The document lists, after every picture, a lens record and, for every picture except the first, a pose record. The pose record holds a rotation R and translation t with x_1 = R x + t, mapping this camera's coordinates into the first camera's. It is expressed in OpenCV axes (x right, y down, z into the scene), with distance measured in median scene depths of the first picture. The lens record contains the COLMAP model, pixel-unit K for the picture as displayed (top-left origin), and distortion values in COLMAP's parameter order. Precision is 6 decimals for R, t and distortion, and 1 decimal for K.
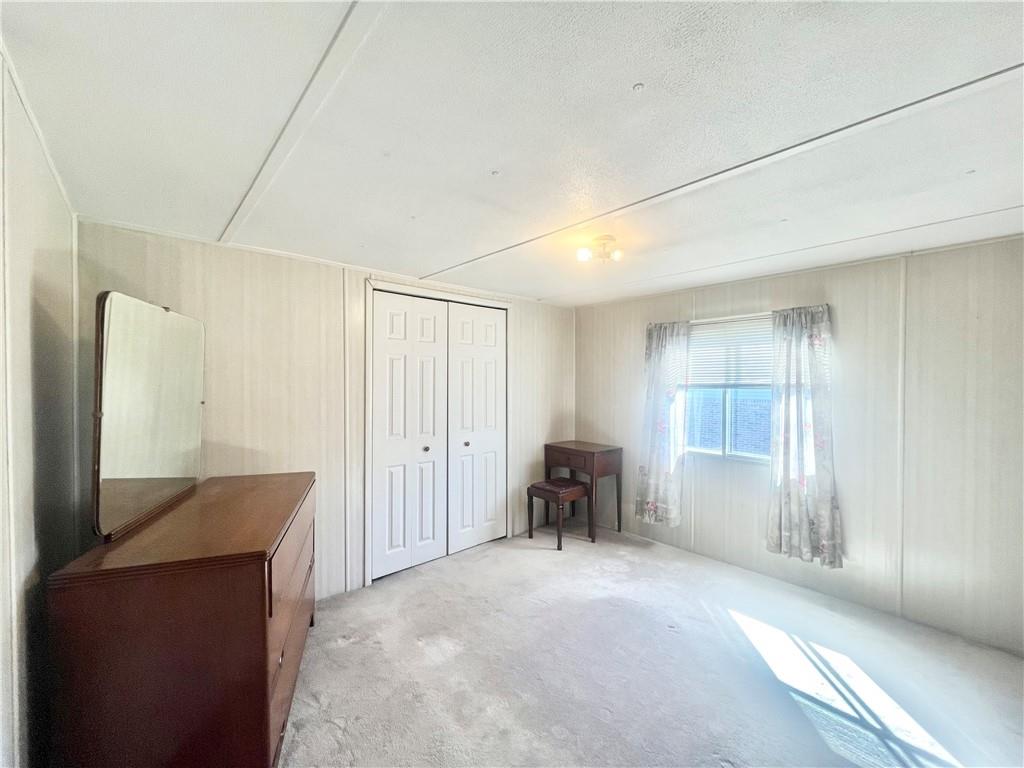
lens RADIAL K [[410.5, 0, 512.0], [0, 410.5, 384.0], [0, 0, 1]] dist [-0.000948, 0.000006]
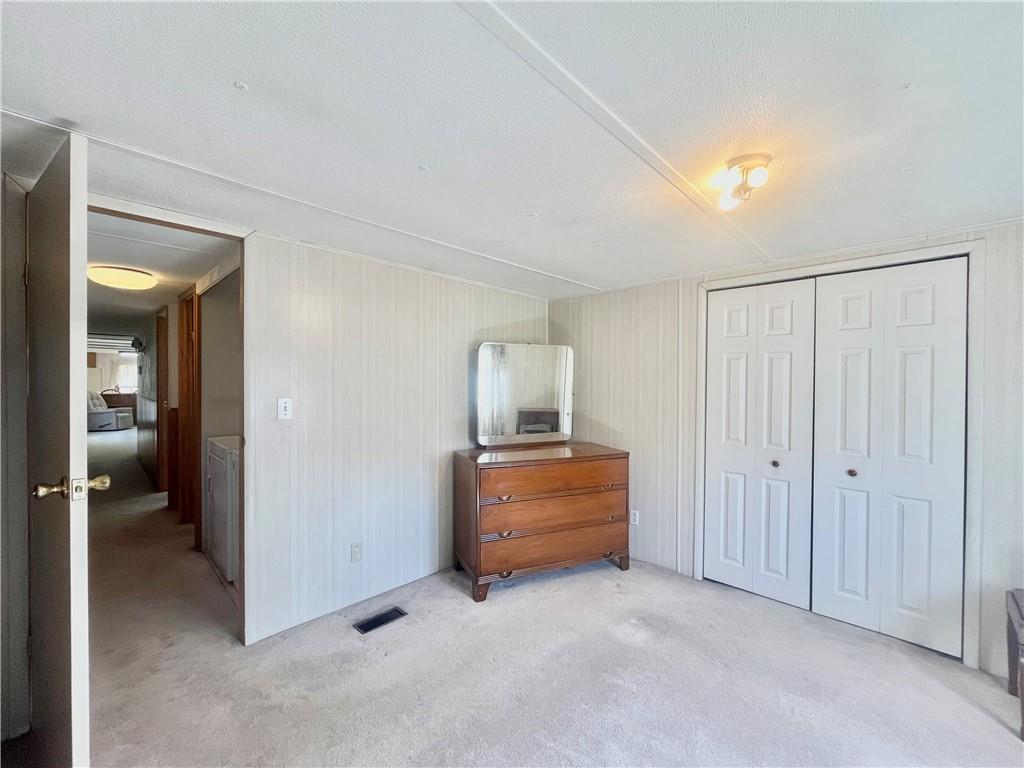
lens RADIAL K [[410.5, 0, 512.0], [0, 410.5, 384.0], [0, 0, 1]] dist [-0.000948, 0.000006]
pose [[0.085978, 0.006578, -0.996275, 0.600665], [-0.012422, 0.999908, 0.005530, -0.001029], [0.996220, 0.011900, 0.086052, 0.414716]]
